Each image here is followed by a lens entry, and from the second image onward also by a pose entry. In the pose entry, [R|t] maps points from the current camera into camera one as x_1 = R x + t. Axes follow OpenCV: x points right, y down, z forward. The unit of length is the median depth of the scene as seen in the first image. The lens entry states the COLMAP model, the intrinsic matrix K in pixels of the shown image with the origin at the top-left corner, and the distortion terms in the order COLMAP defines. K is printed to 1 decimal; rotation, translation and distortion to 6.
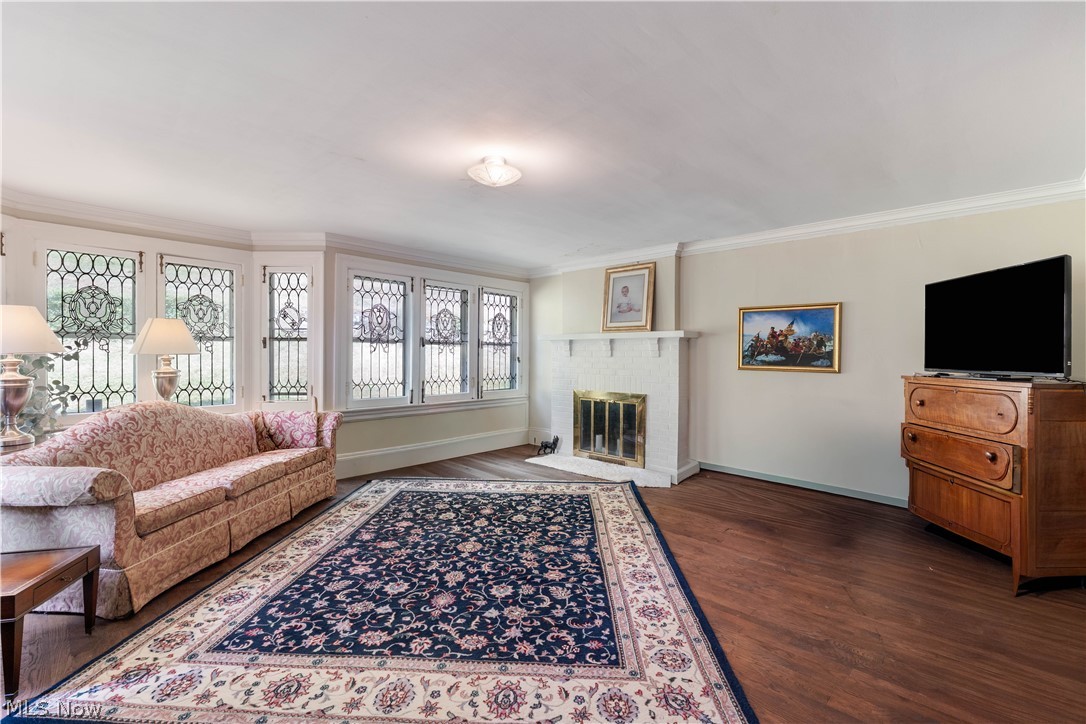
lens RADIAL K [[495.4, 0, 542.6], [0, 495.4, 360.1], [0, 0, 1]] dist [-0.009333, 0.000800]
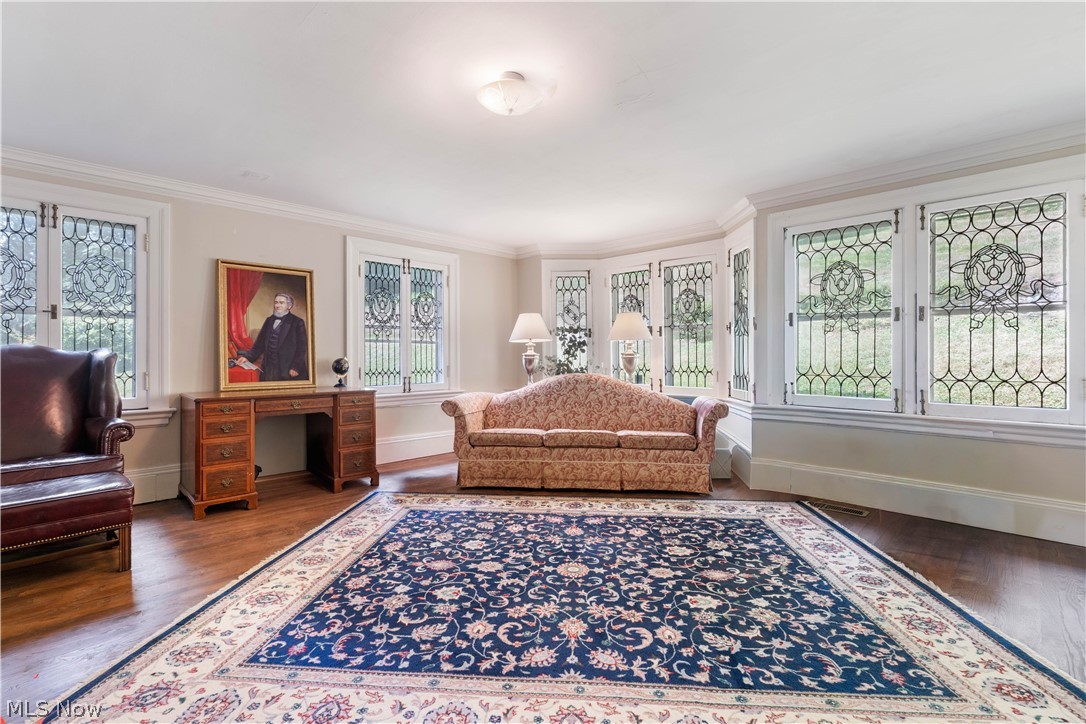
lens RADIAL K [[495.4, 0, 542.8], [0, 495.4, 356.4], [0, 0, 1]] dist [-0.009333, 0.000800]
pose [[-0.051732, -0.004696, -0.998650, 0.635001], [-0.014724, 0.999884, -0.003939, 0.045230], [0.998552, 0.014500, -0.051796, 0.989479]]
